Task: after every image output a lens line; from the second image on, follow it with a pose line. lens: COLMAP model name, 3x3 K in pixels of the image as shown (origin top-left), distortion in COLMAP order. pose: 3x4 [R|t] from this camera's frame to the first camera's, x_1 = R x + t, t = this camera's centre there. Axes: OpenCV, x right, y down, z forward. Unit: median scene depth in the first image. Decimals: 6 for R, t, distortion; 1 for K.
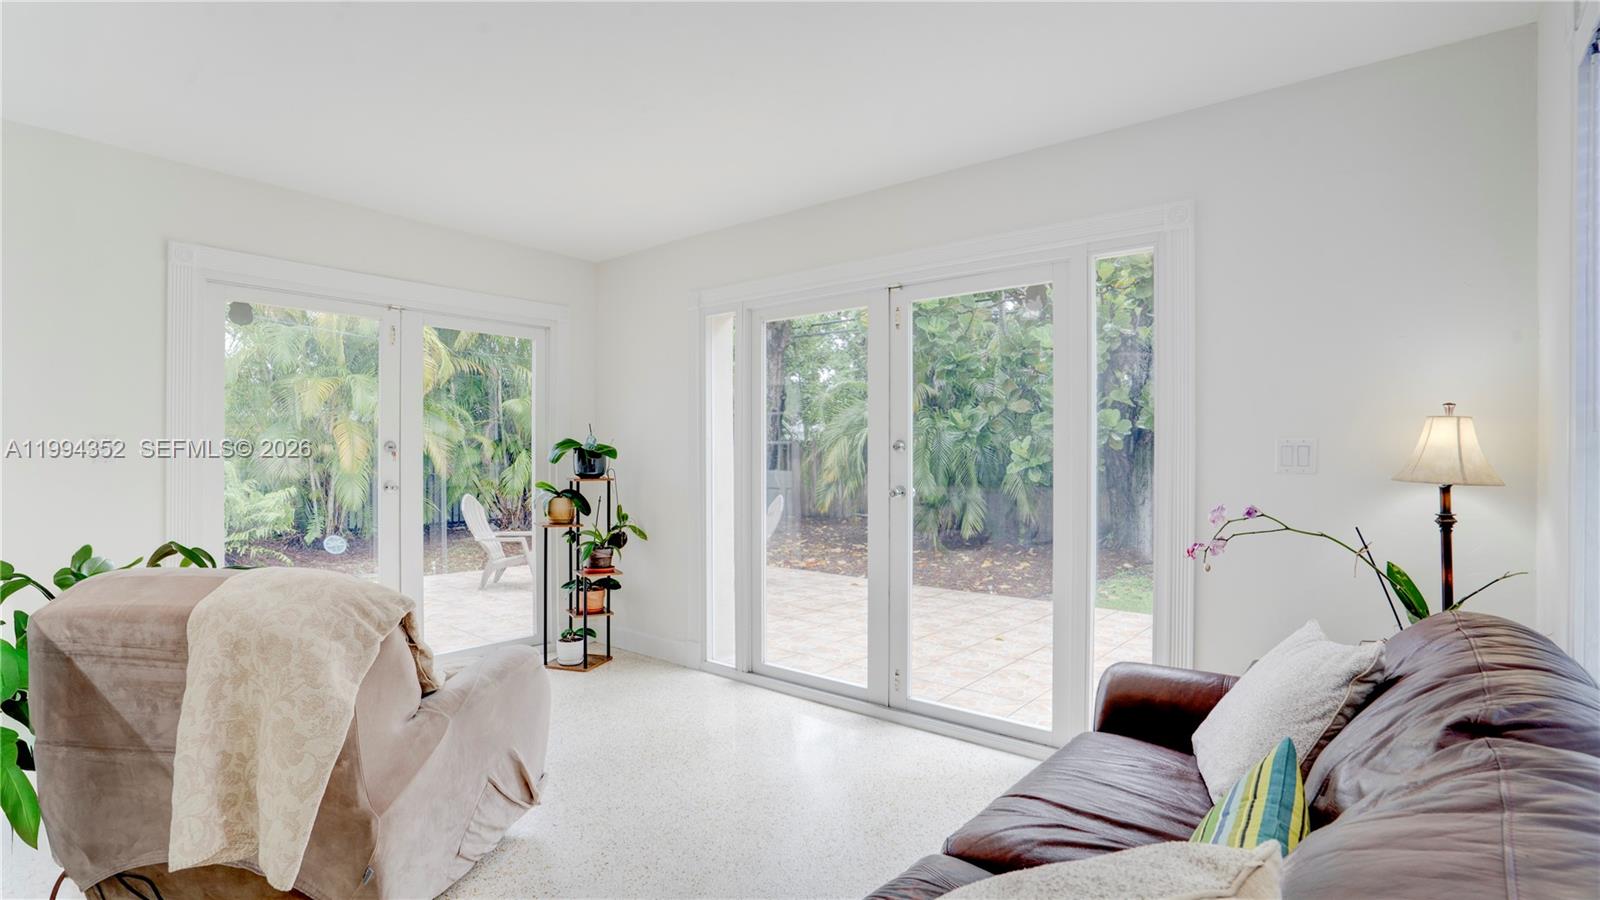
lens RADIAL K [[746.9, 0, 819.3], [0, 746.9, 447.1], [0, 0, 1]] dist [-0.054065, 0.017543]
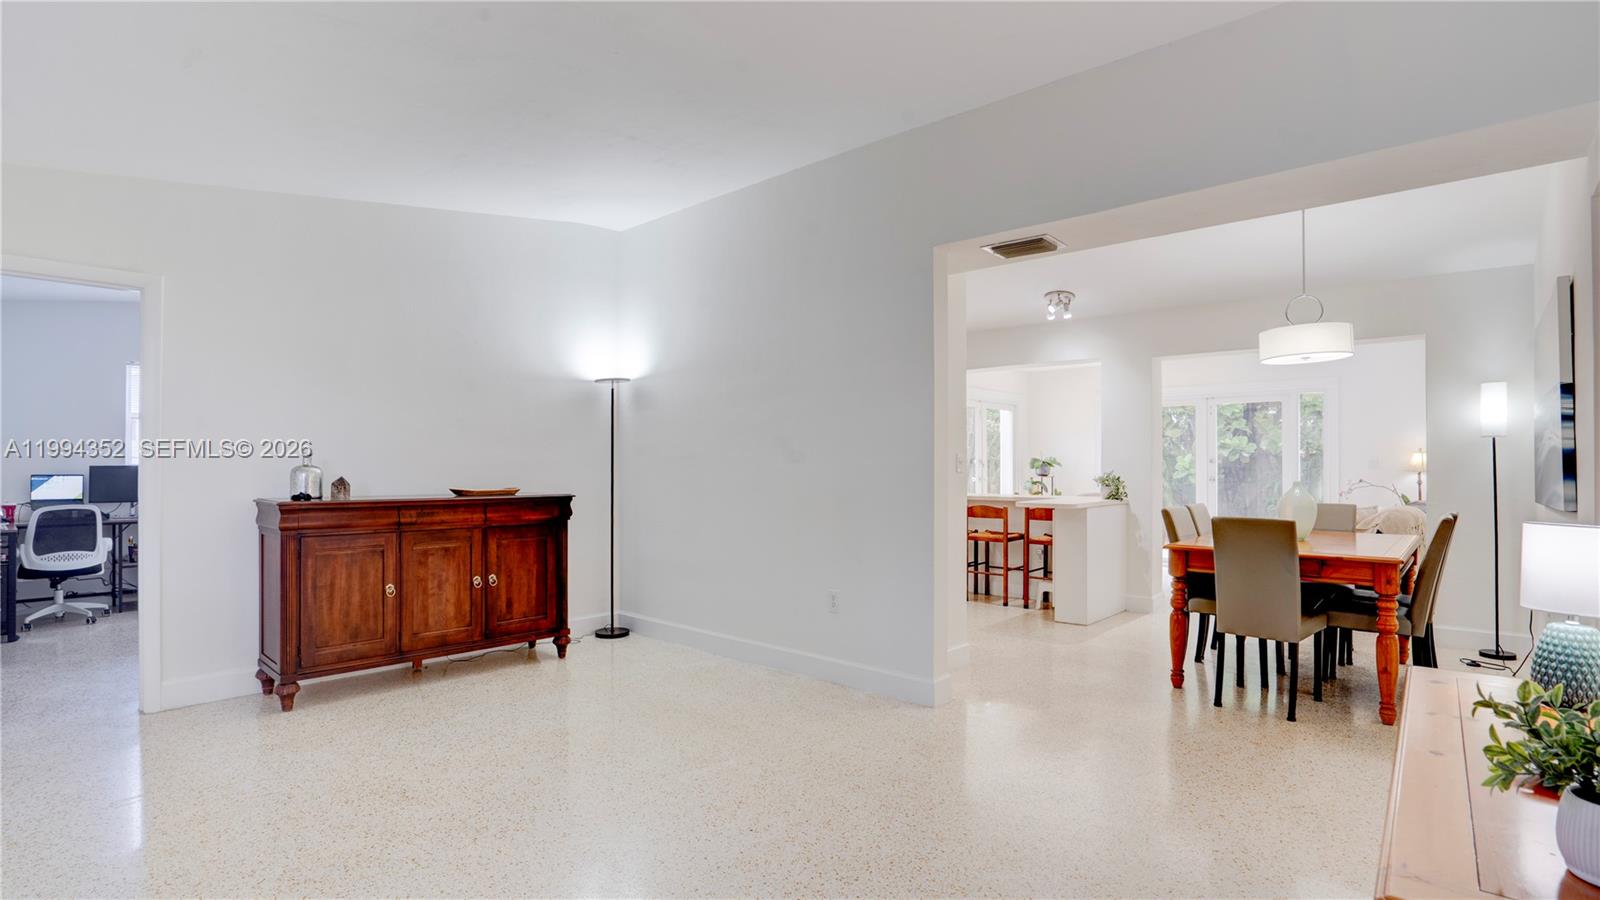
lens RADIAL K [[746.9, 0, 819.3], [0, 746.9, 447.1], [0, 0, 1]] dist [-0.054065, 0.017543]
pose [[0.998413, -0.001020, -0.056302, -1.413925], [0.000018, 0.999842, -0.017794, -0.004899], [0.056312, 0.017765, 0.998255, -2.058766]]
